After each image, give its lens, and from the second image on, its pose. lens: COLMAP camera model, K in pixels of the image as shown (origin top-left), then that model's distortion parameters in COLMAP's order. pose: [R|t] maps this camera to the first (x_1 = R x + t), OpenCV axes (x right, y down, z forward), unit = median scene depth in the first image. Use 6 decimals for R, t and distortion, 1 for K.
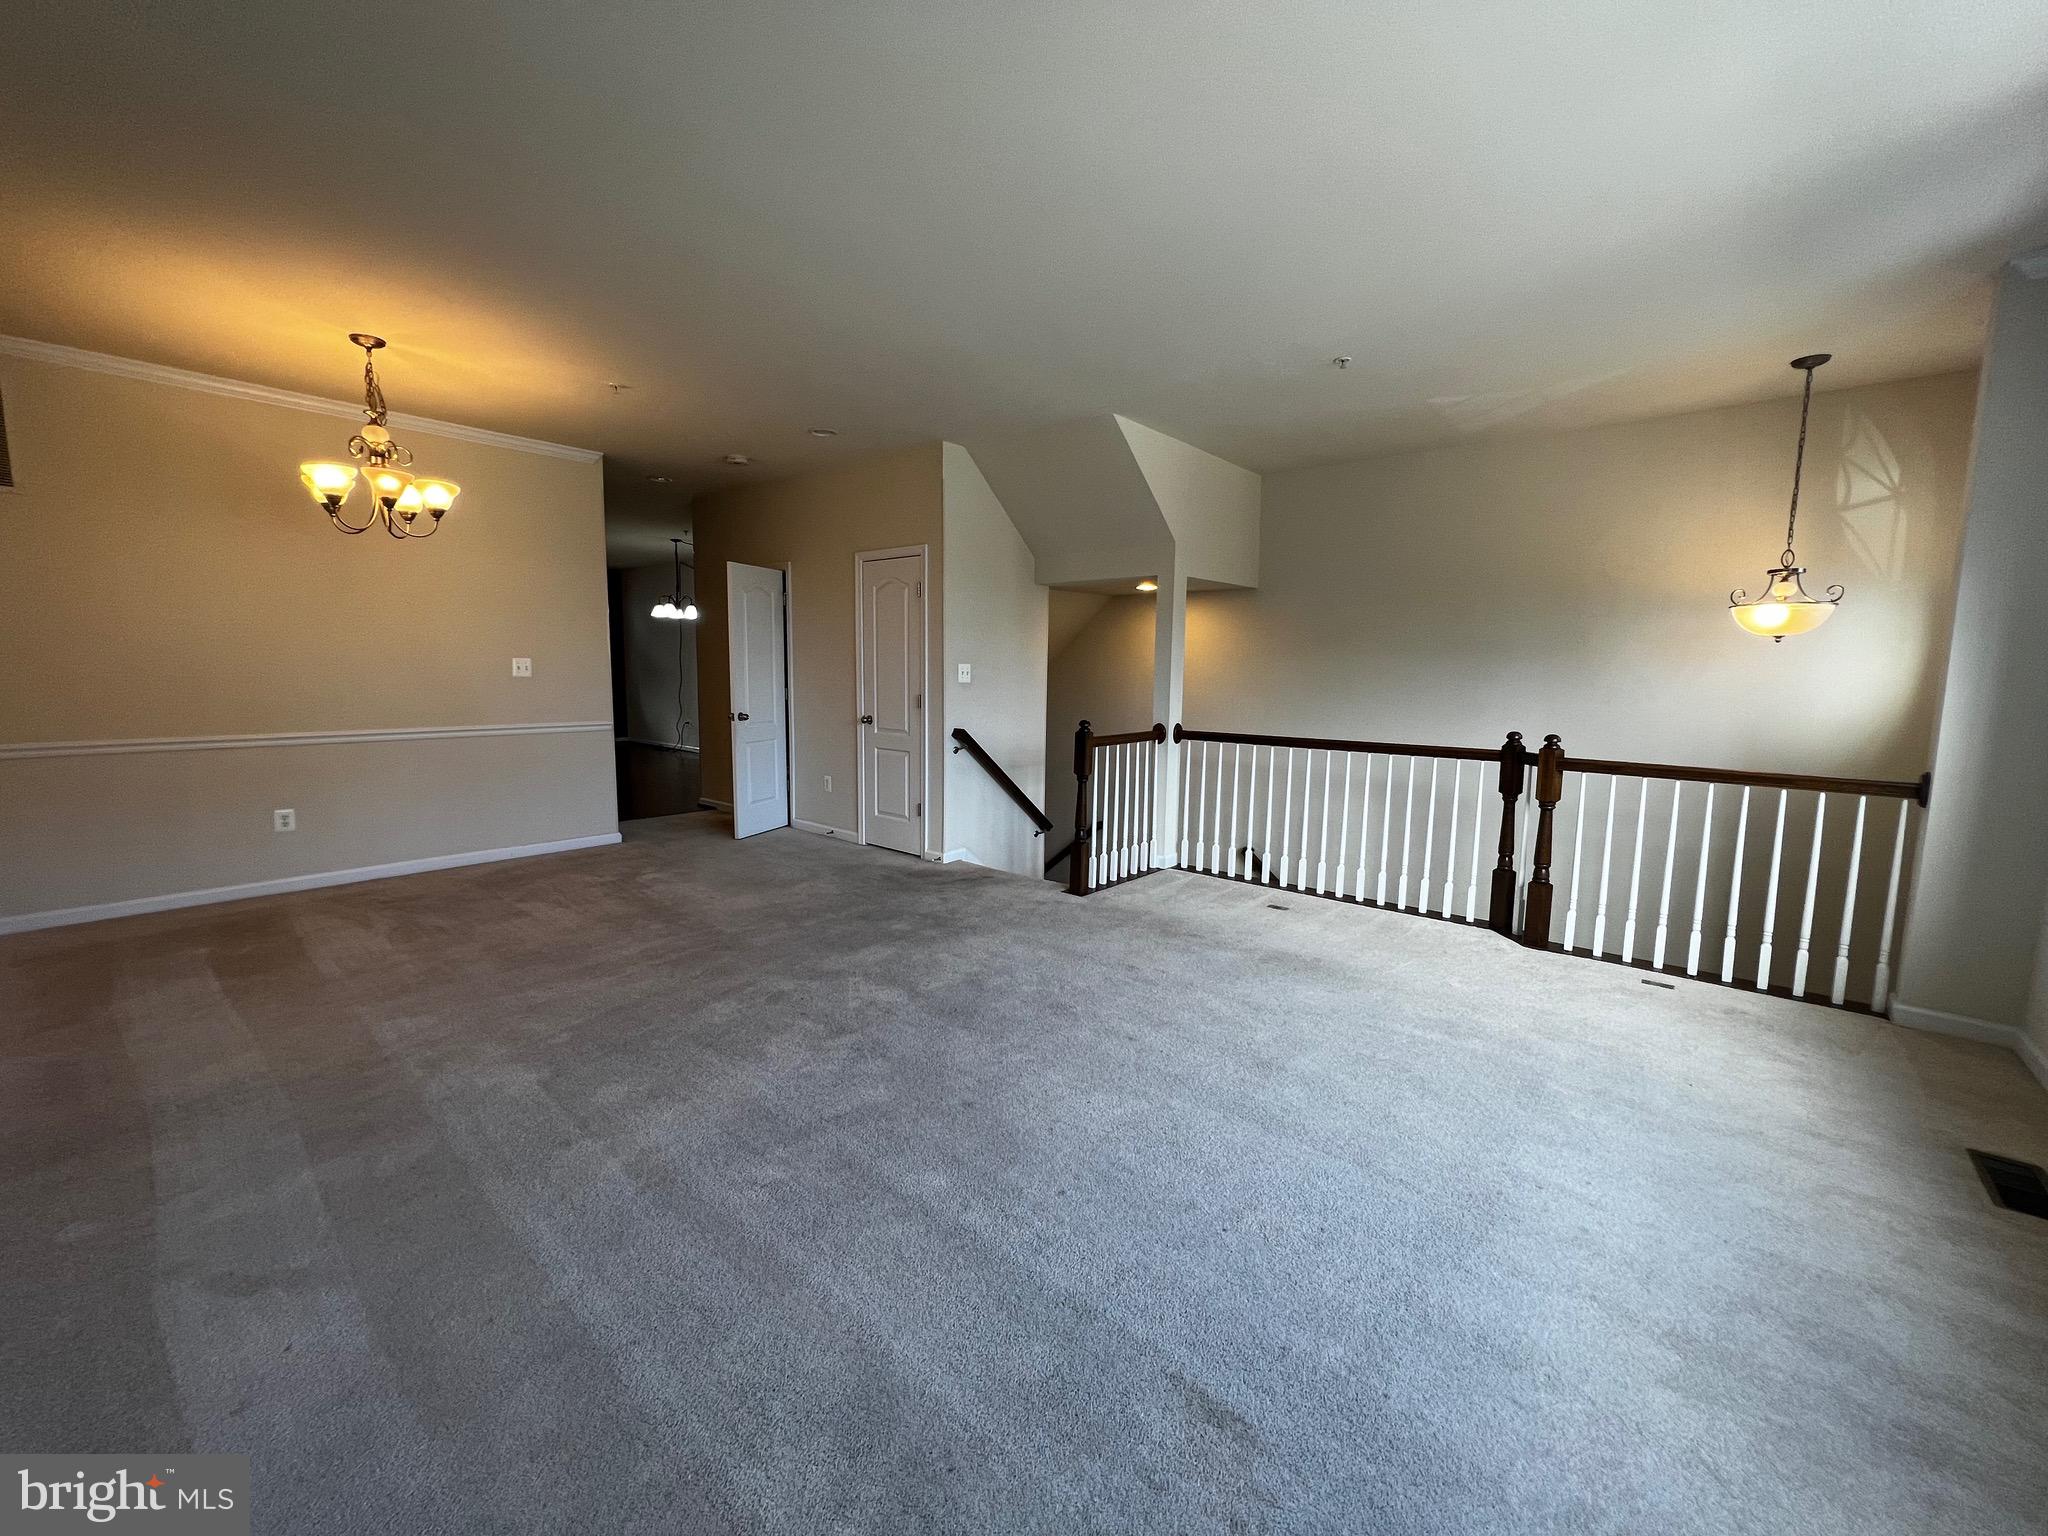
lens RADIAL K [[817.8, 0, 1020.5], [0, 817.8, 770.6], [0, 0, 1]] dist [0.010951, -0.006416]
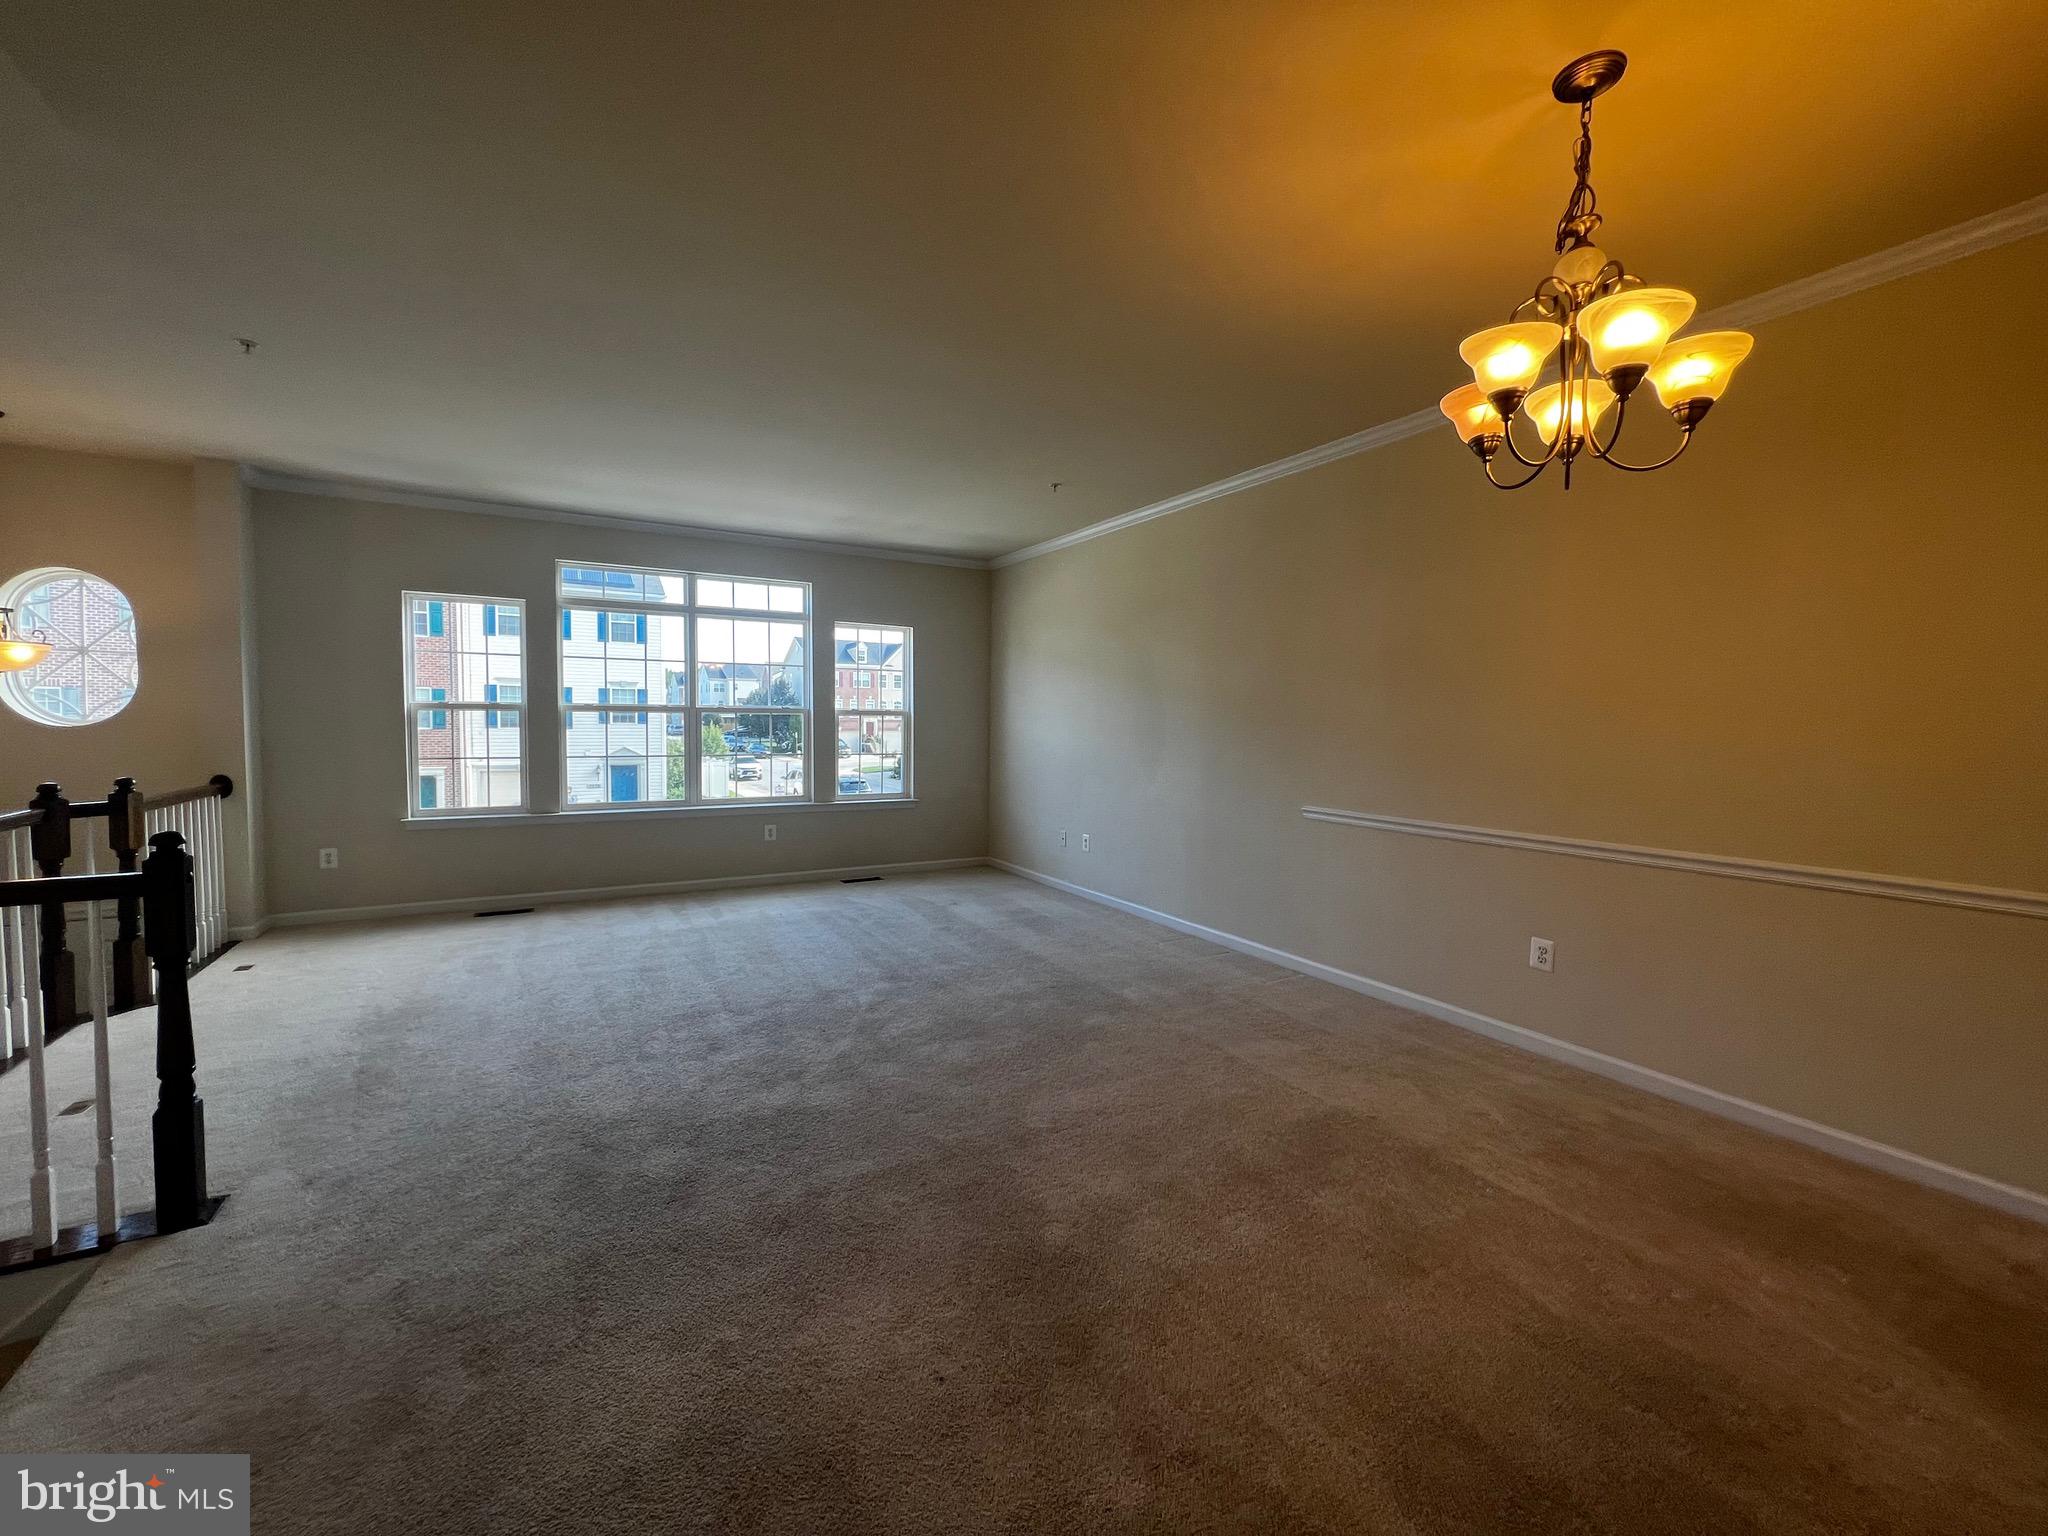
lens RADIAL K [[817.8, 0, 1020.5], [0, 817.8, 770.6], [0, 0, 1]] dist [0.010951, -0.006416]
pose [[-0.940892, -0.036512, 0.336732, -0.666009], [0.029849, 0.981367, 0.189812, -0.214532], [-0.337388, 0.188644, -0.922271, 1.616376]]
